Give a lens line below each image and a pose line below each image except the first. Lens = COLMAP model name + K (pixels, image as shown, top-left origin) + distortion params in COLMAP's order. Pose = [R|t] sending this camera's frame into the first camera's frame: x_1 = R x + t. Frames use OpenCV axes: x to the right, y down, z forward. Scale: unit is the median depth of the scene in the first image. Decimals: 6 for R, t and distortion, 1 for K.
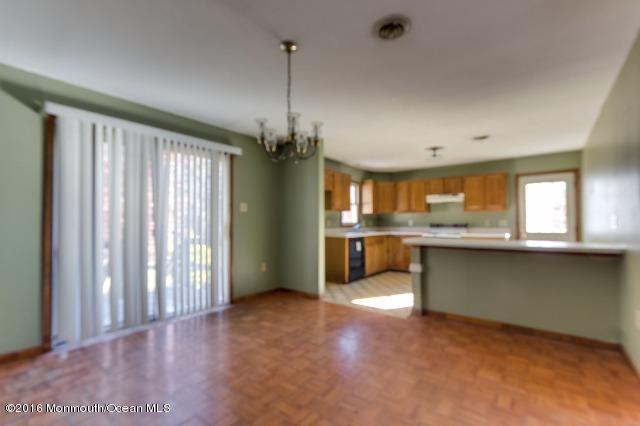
lens RADIAL K [[290.5, 0, 320.0], [0, 290.5, 213.0], [0, 0, 1]] dist [0.002031, 0.000673]
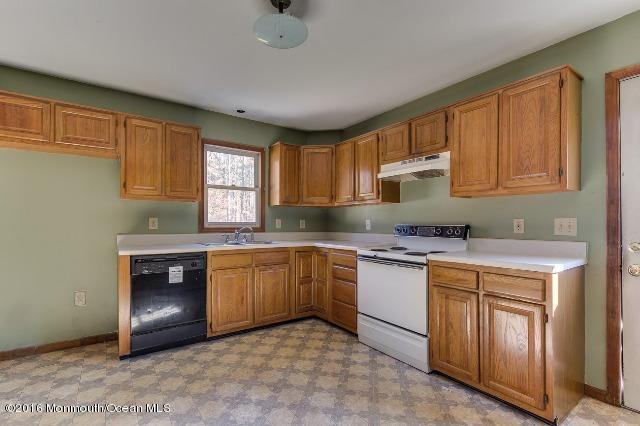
lens RADIAL K [[297.4, 0, 317.7], [0, 297.4, 219.6], [0, 0, 1]] dist [0.002548, 0.000280]
pose [[0.959480, 0.001798, -0.281771, 0.594291], [0.003278, 0.999841, 0.017543, 0.025566], [0.281757, -0.017756, 0.959321, 0.762808]]
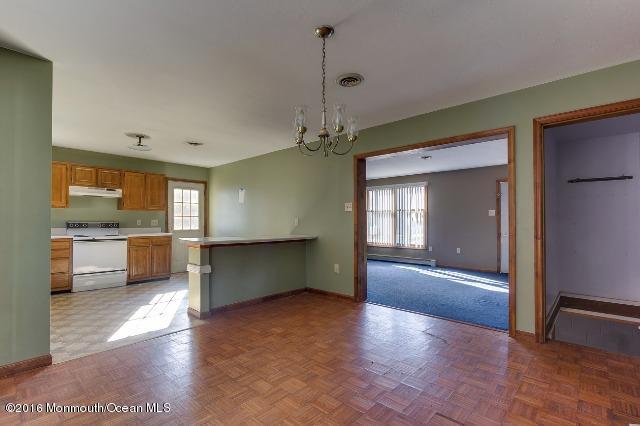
lens RADIAL K [[297.4, 0, 317.7], [0, 297.4, 219.6], [0, 0, 1]] dist [0.002548, 0.000280]
pose [[0.075380, 0.010707, 0.997097, -0.502697], [-0.037042, 0.999282, -0.007930, 0.014485], [-0.996467, -0.036336, 0.075722, 0.451178]]
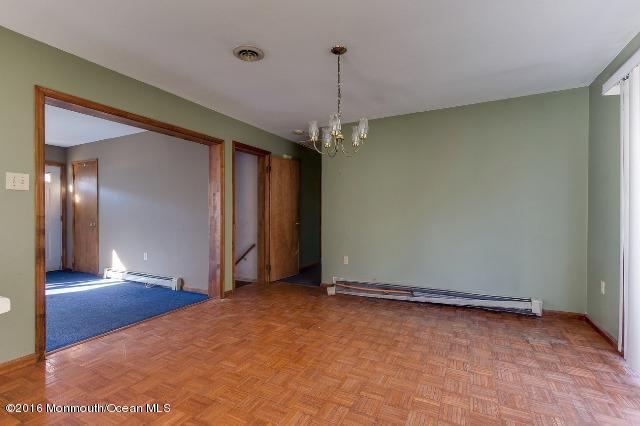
lens RADIAL K [[297.4, 0, 317.7], [0, 297.4, 219.6], [0, 0, 1]] dist [0.002548, 0.000280]
pose [[-0.982398, 0.004745, -0.186738, 0.078498], [0.007215, 0.999895, -0.012555, 0.033226], [0.186659, -0.013681, -0.982330, 0.984296]]
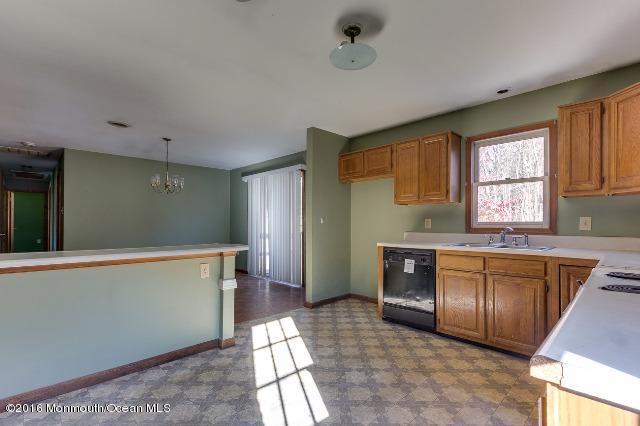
lens RADIAL K [[297.4, 0, 317.7], [0, 297.4, 219.6], [0, 0, 1]] dist [0.002548, 0.000280]
pose [[-0.133333, -0.010144, -0.991019, 0.887991], [0.032270, 0.999373, -0.014571, 0.036417], [0.990546, -0.033922, -0.132922, 1.125486]]
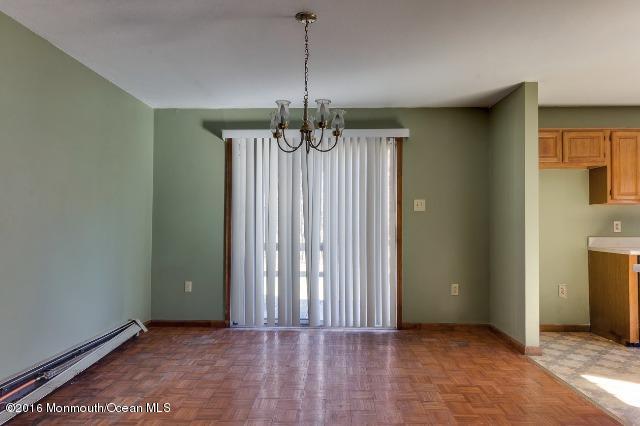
lens RADIAL K [[400.4, 0, 315.9], [0, 400.4, 222.8], [0, 0, 1]] dist [-0.000069, 0.000141]
pose [[0.584767, -0.003363, -0.811194, 0.393392], [0.025932, 0.999558, 0.014550, 0.002830], [0.810787, -0.029544, 0.584596, 0.170112]]
